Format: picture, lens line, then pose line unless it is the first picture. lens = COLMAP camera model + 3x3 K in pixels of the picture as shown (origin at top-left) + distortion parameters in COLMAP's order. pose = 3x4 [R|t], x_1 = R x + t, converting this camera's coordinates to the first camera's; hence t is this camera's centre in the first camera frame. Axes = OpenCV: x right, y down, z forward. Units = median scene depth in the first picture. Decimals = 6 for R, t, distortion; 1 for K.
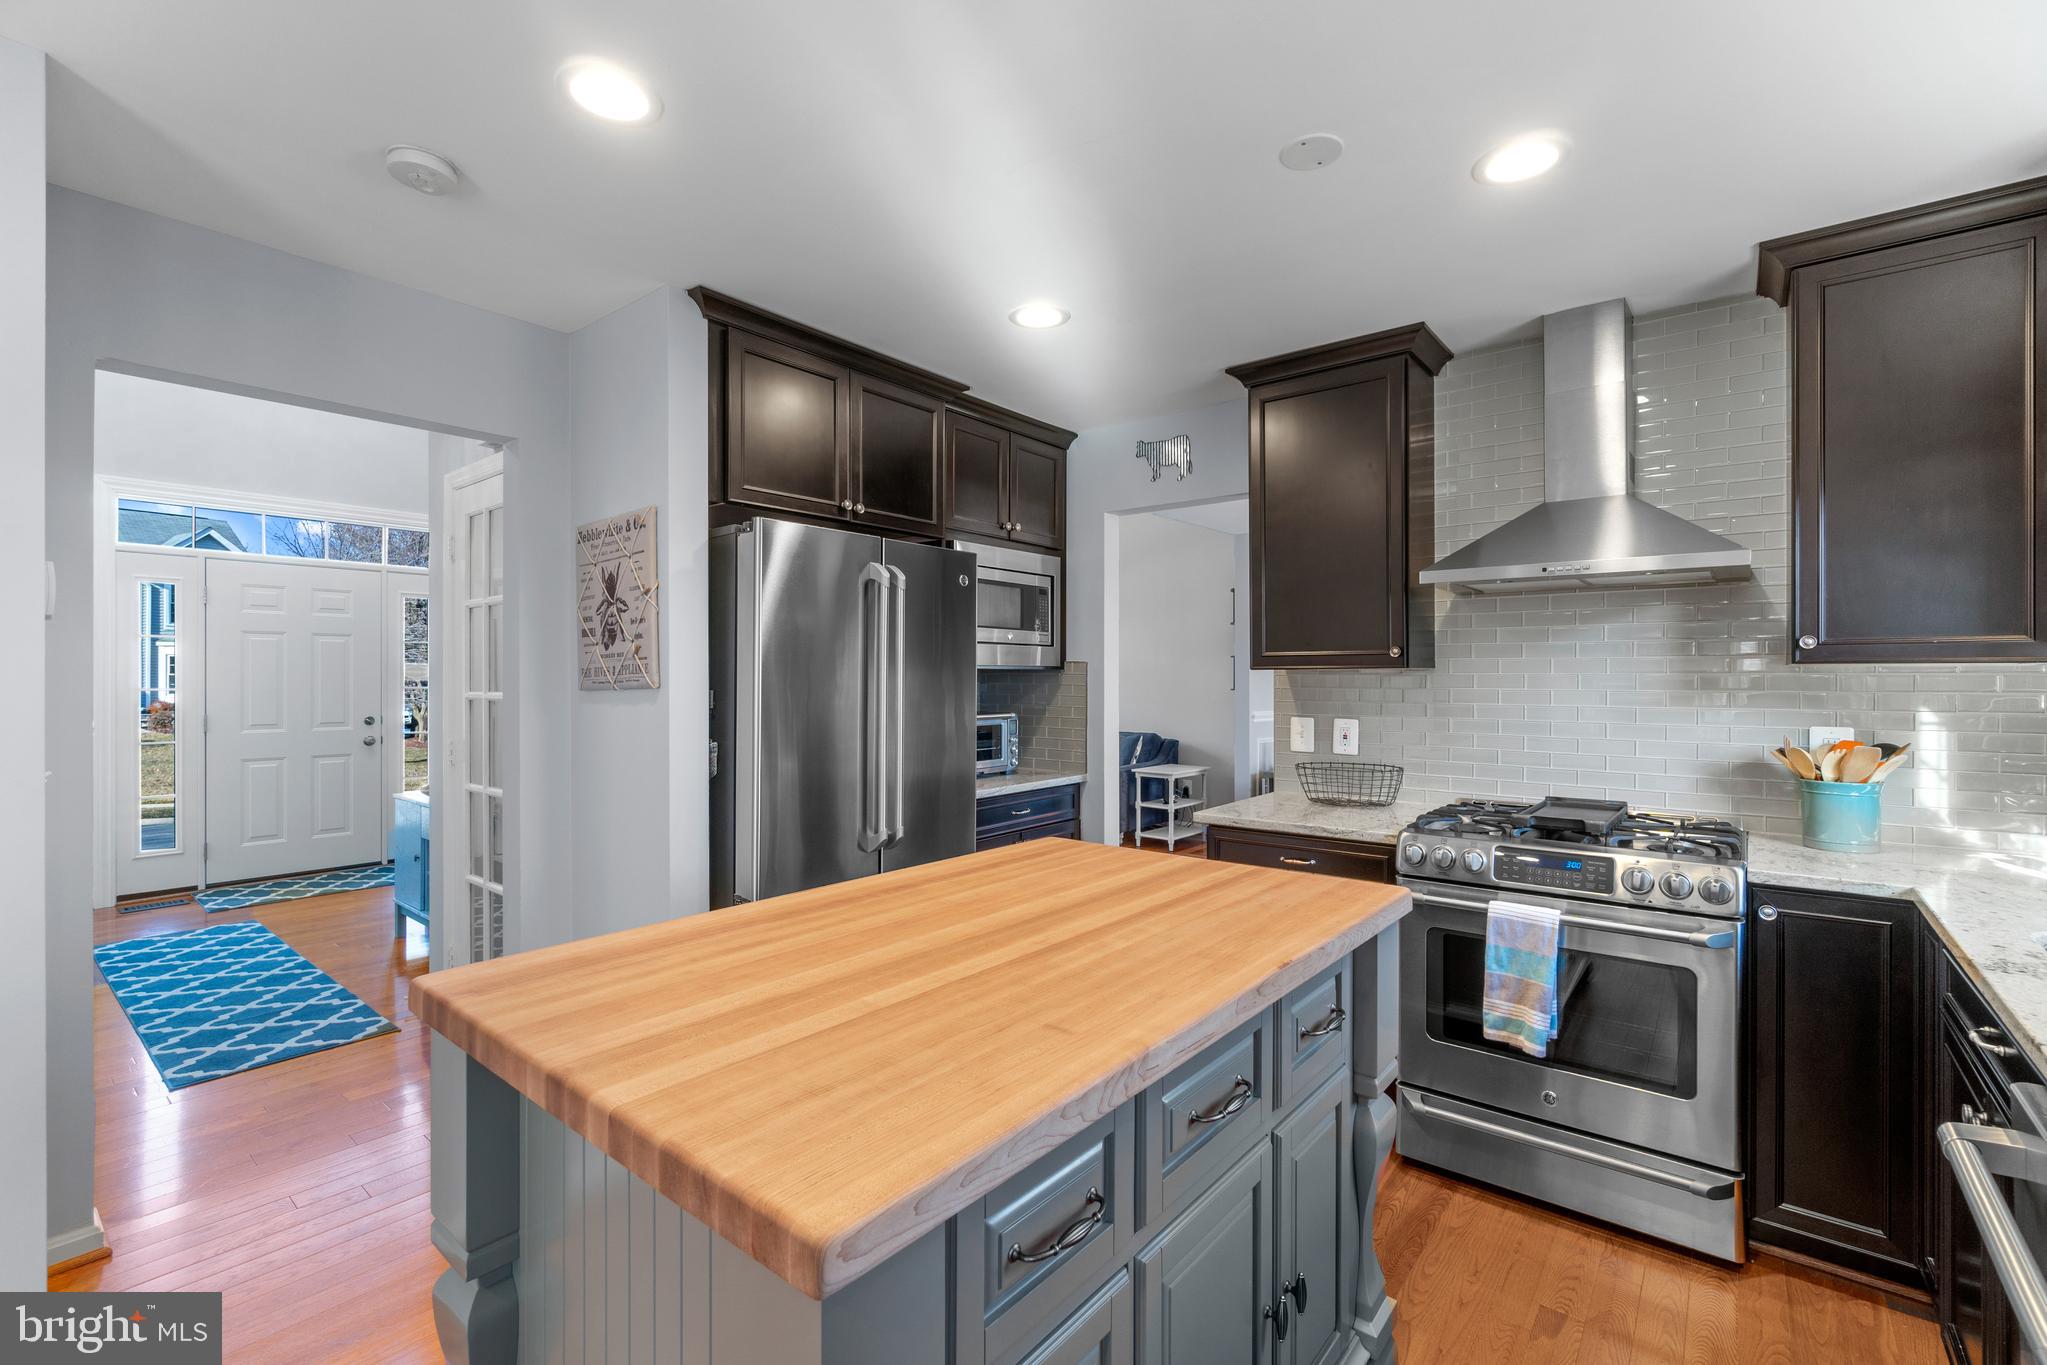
lens RADIAL K [[891.4, 0, 1016.8], [0, 891.4, 682.6], [0, 0, 1]] dist [-0.001618, 0.000381]
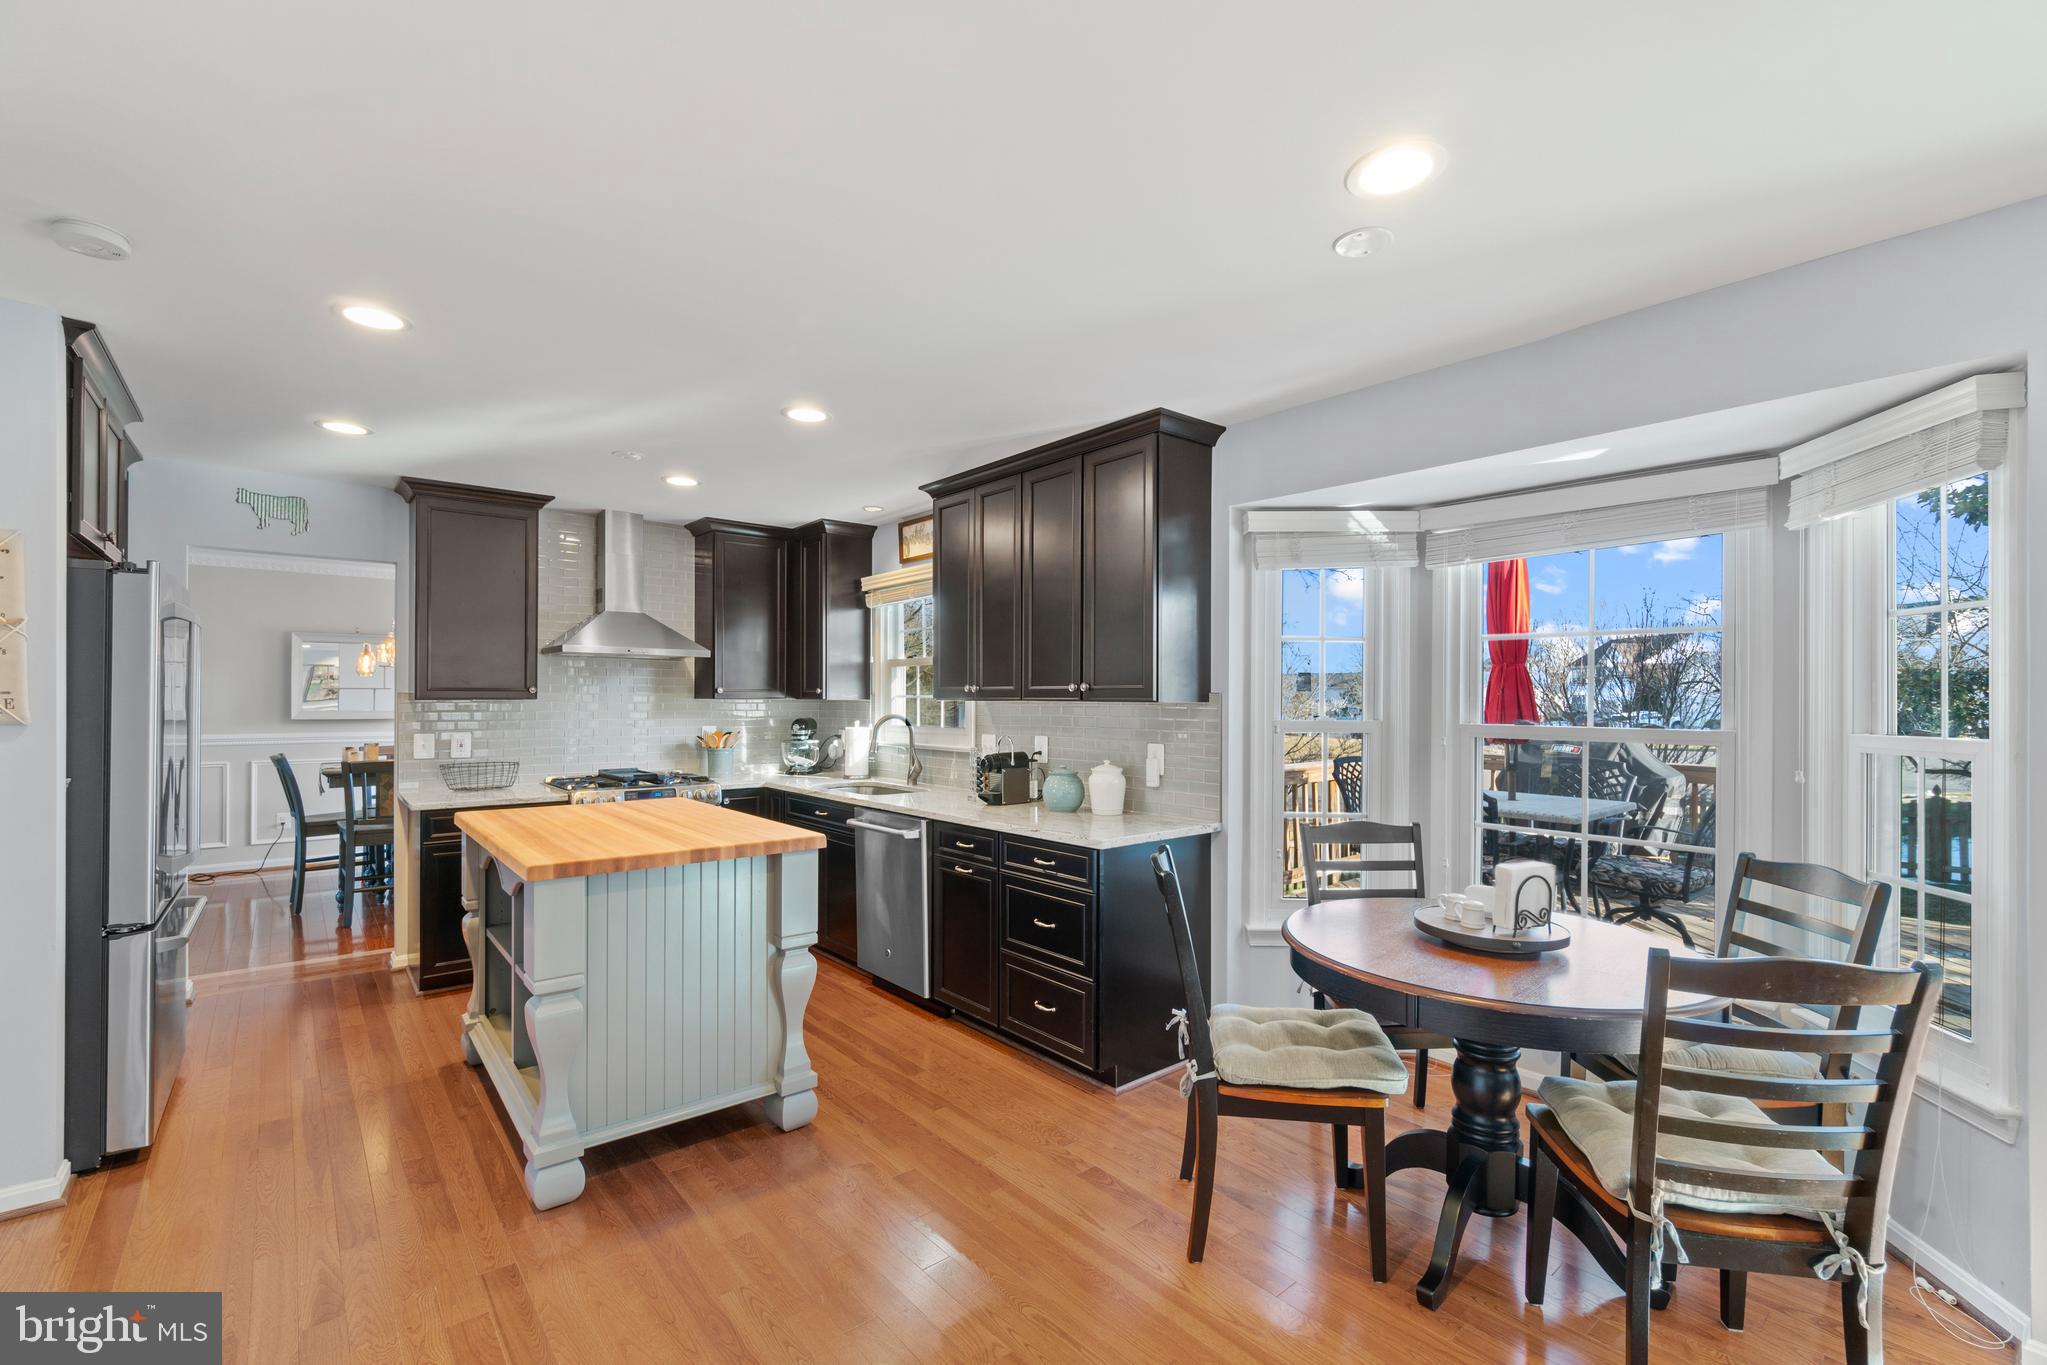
lens RADIAL K [[892.6, 0, 1025.3], [0, 892.6, 698.9], [0, 0, 1]] dist [-0.002447, -0.000109]
pose [[0.190857, -0.002175, 0.981615, -1.130456], [-0.000149, 0.999997, 0.002244, -0.023727], [-0.981618, -0.000574, 0.190857, -0.225176]]
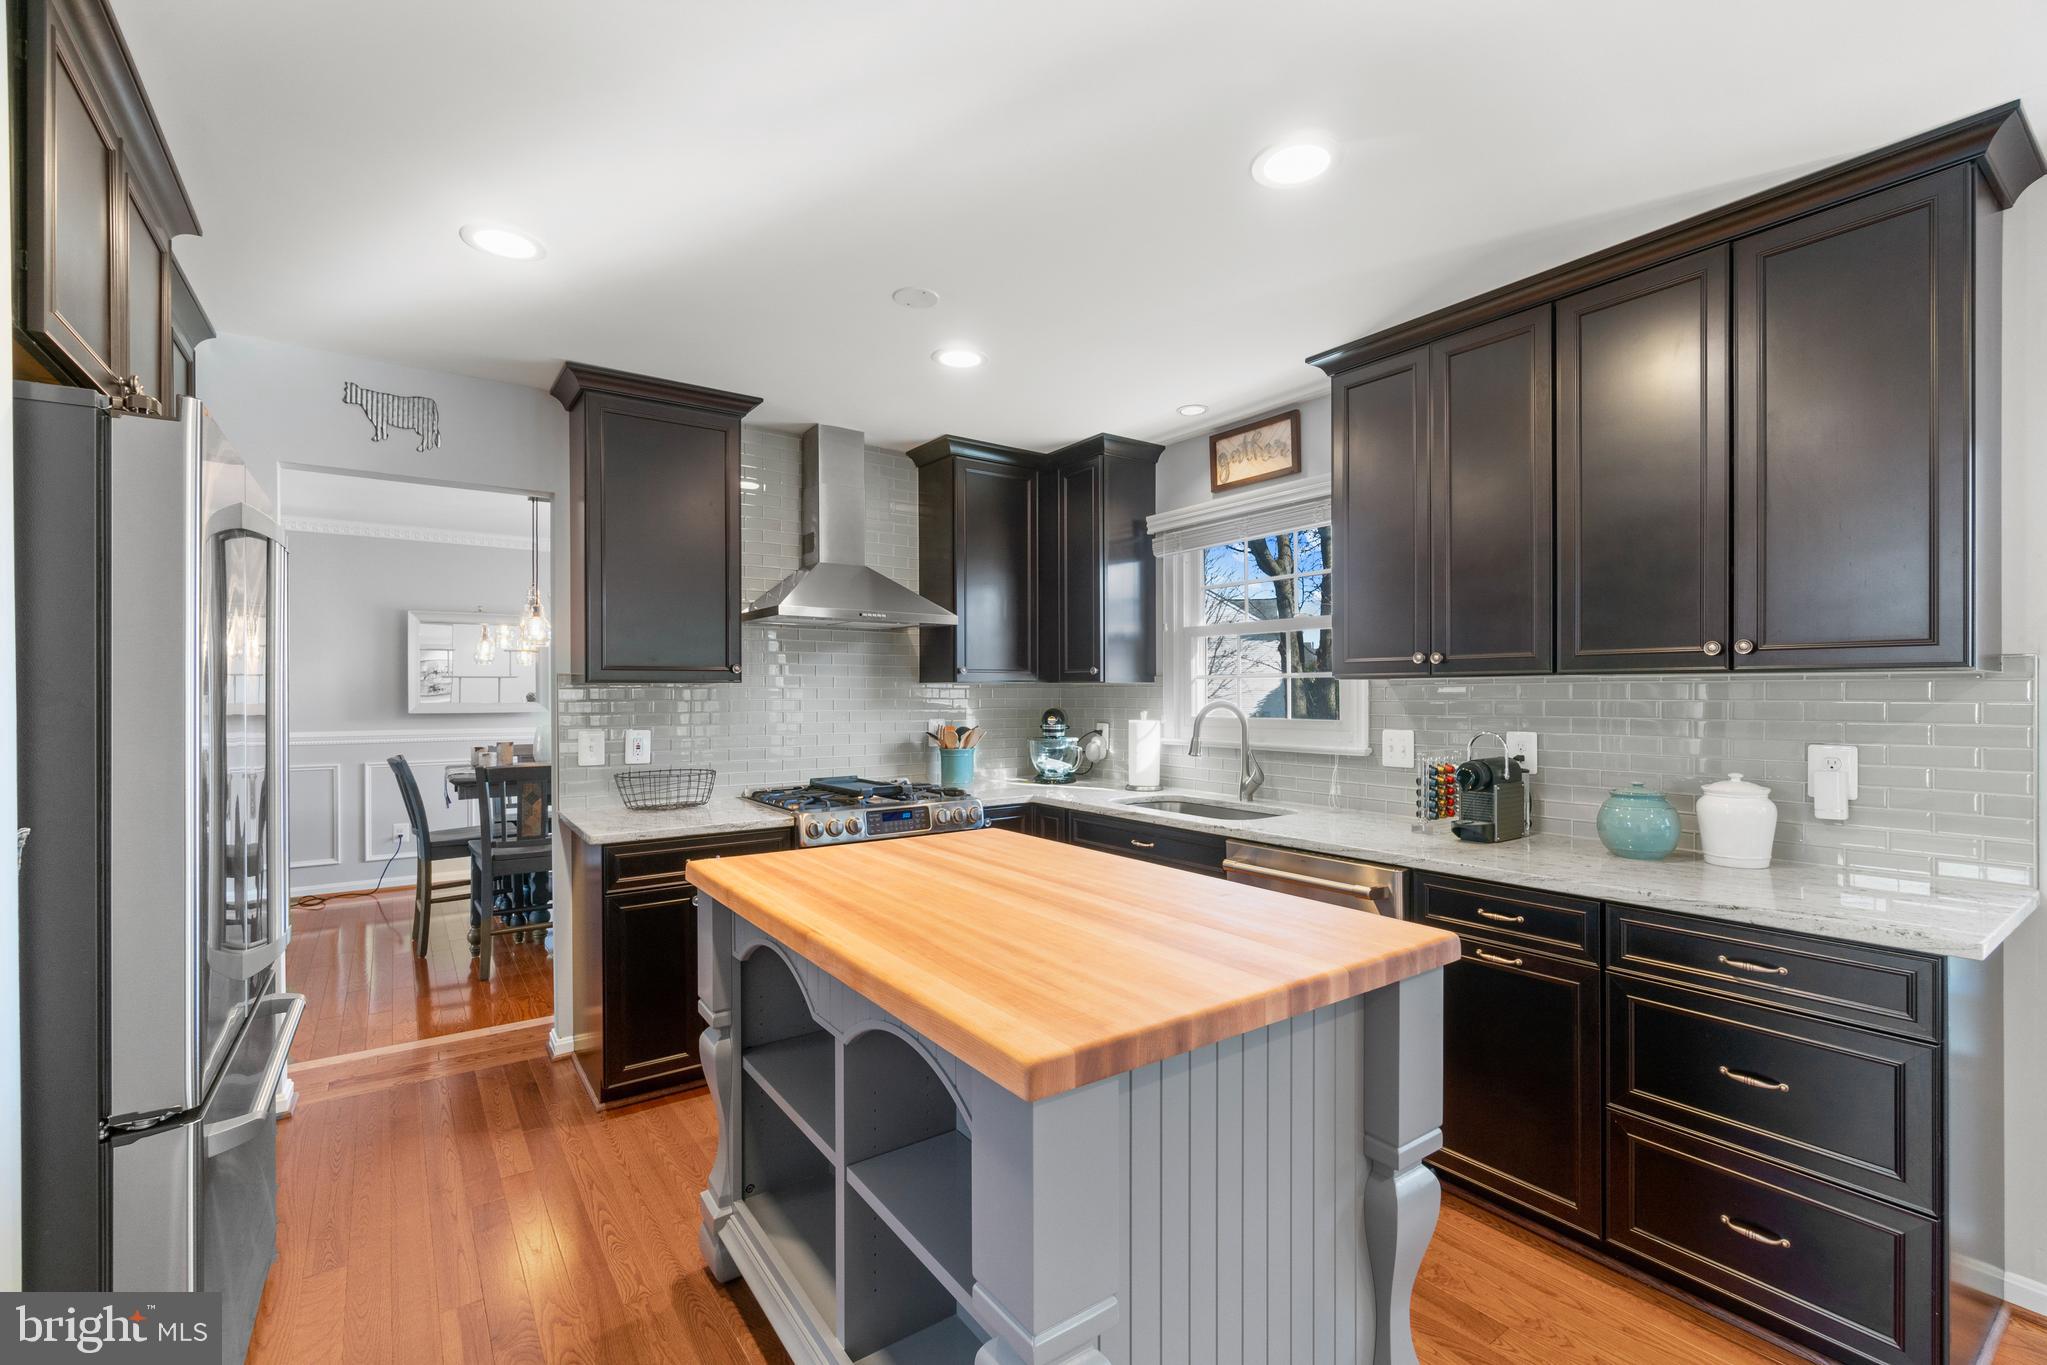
lens RADIAL K [[892.6, 0, 1025.3], [0, 892.6, 698.9], [0, 0, 1]] dist [-0.002447, -0.000109]
pose [[0.263997, -0.011094, 0.964460, -0.679127], [0.006184, 0.999933, 0.009809, -0.004742], [-0.964504, 0.003375, 0.264048, 0.361357]]
